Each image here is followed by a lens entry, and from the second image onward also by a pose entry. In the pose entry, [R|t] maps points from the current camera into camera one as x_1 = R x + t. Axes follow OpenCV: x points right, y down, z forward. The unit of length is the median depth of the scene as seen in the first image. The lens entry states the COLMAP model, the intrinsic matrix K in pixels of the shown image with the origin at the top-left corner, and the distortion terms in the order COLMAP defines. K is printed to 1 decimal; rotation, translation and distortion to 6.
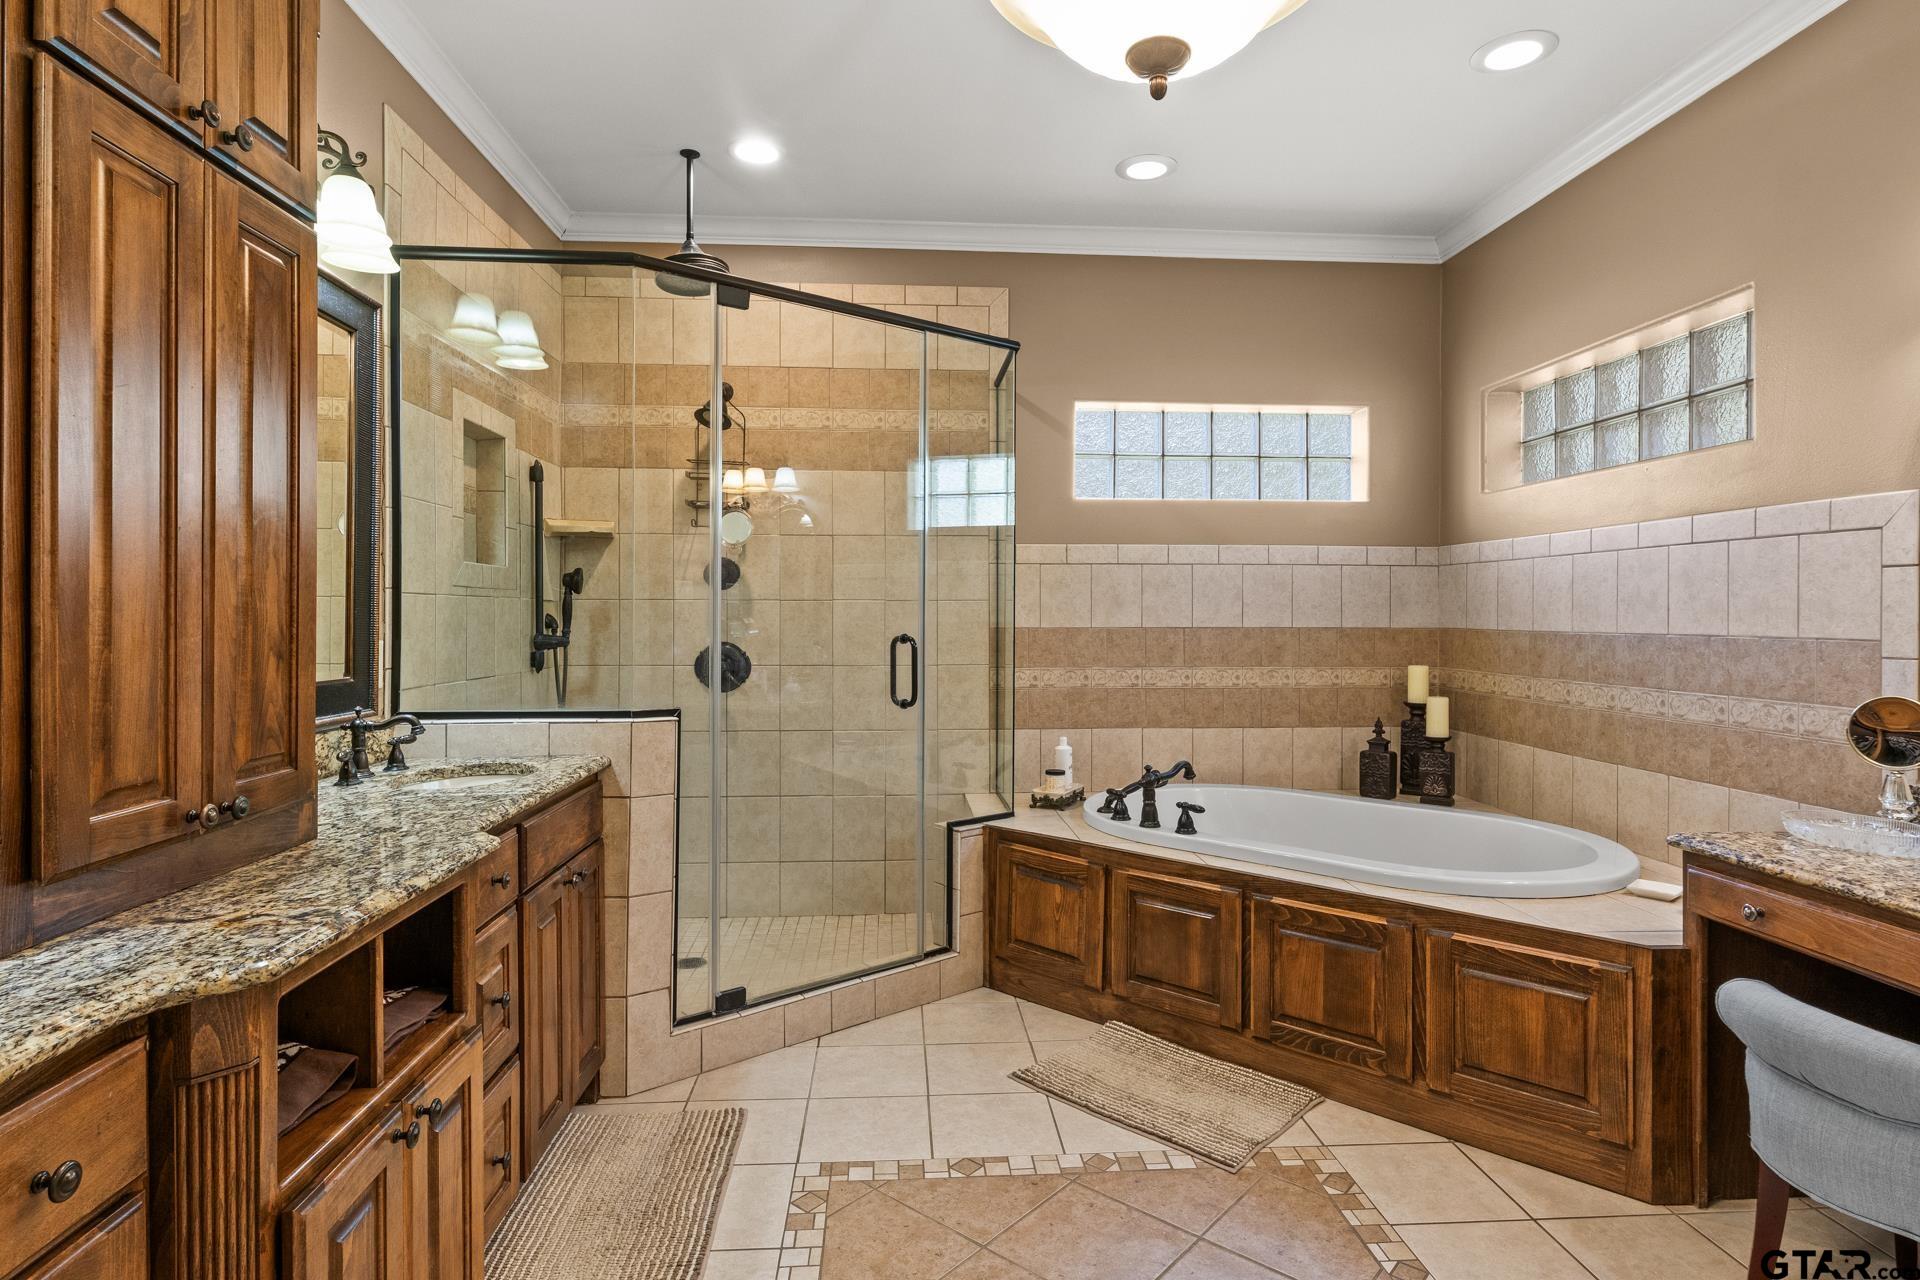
lens RADIAL K [[1016.2, 0, 965.1], [0, 1016.2, 627.7], [0, 0, 1]] dist [-0.011483, 0.000300]
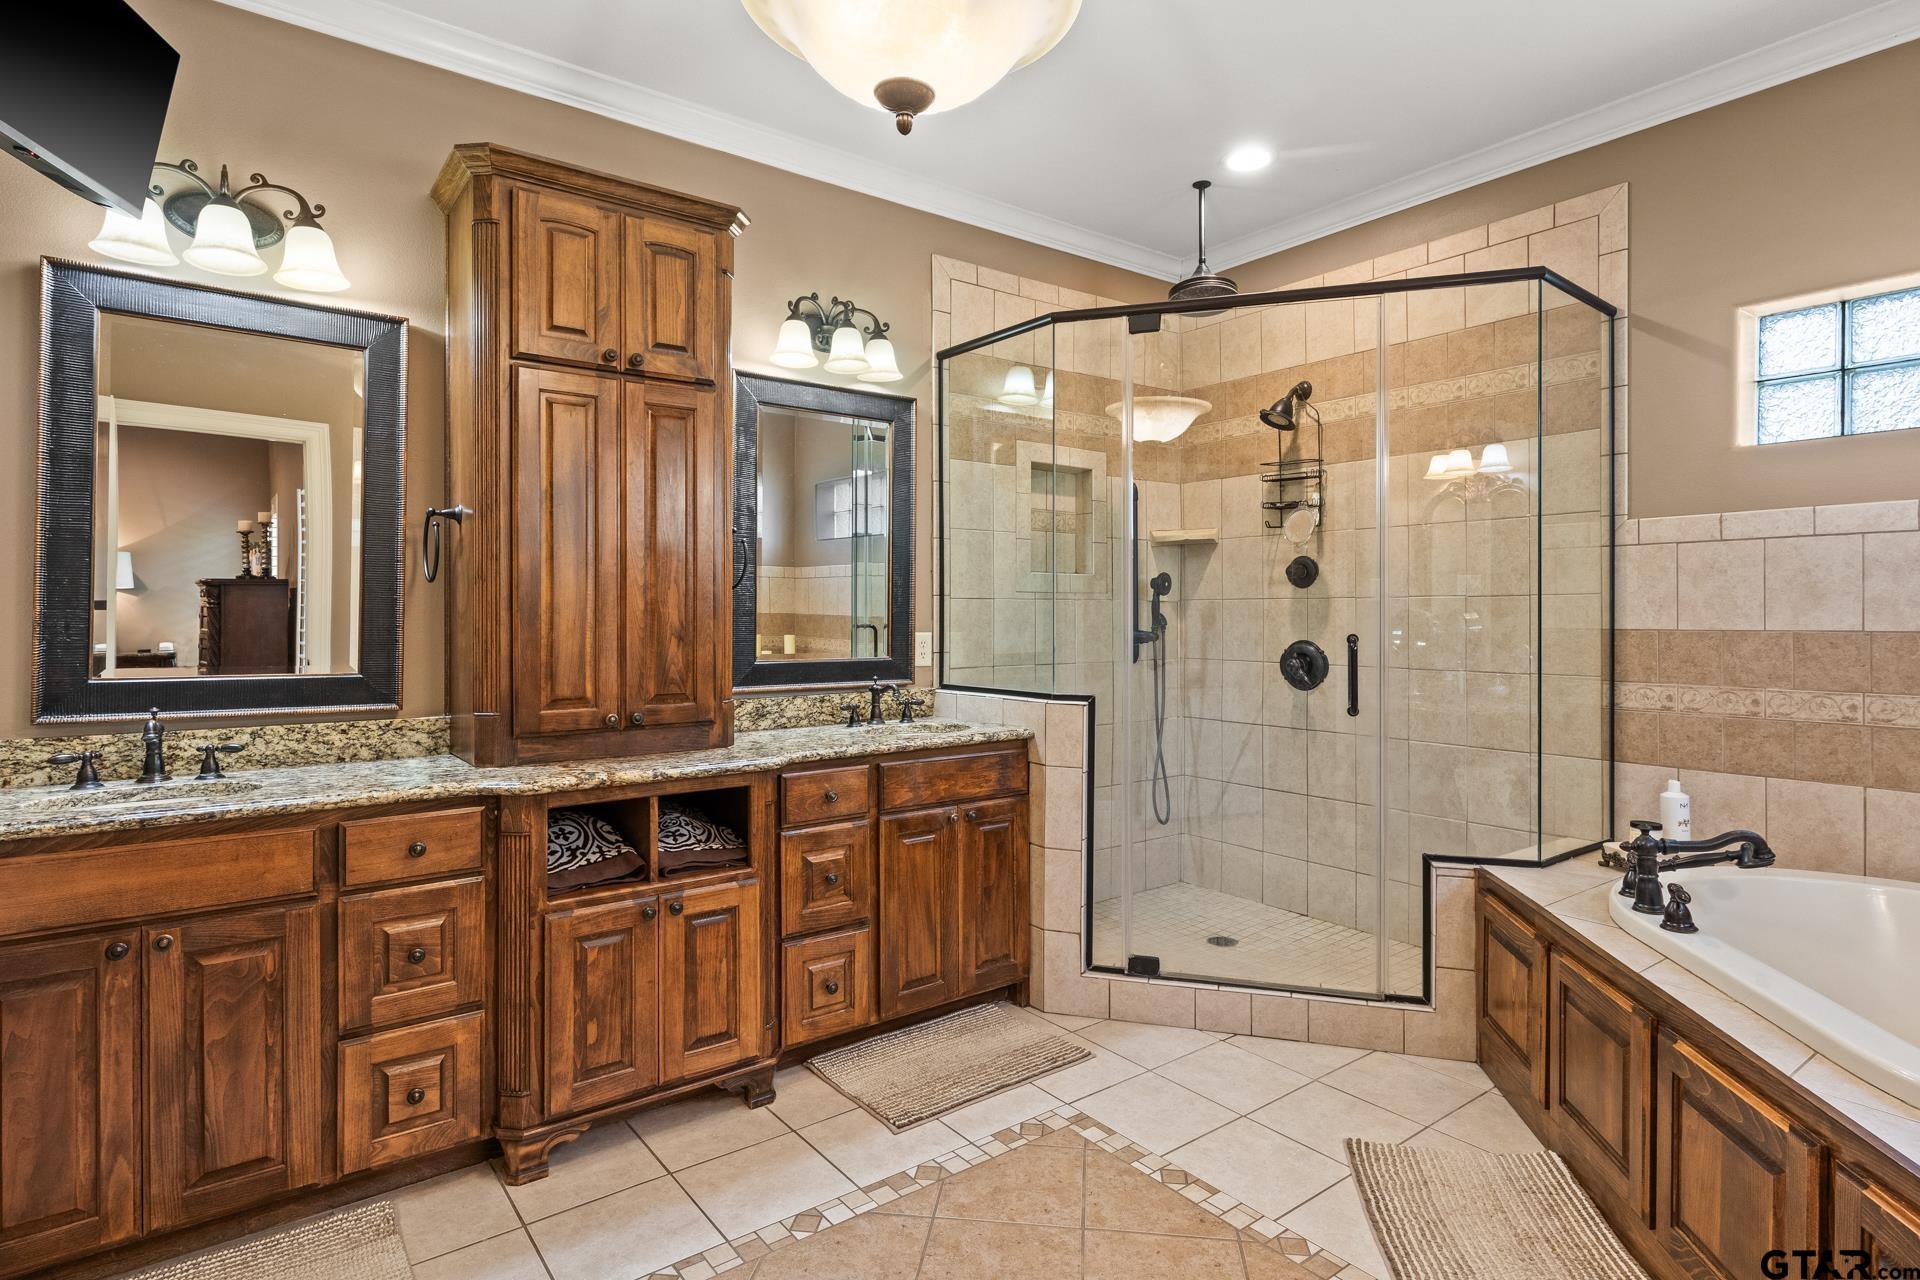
lens RADIAL K [[1016.2, 0, 962.9], [0, 1016.2, 626.7], [0, 0, 1]] dist [-0.011483, 0.000300]
pose [[0.538590, 0.008883, -0.842521, 0.494482], [-0.007835, 0.999954, 0.005535, -0.002847], [0.842531, 0.003620, 0.538635, 0.206899]]
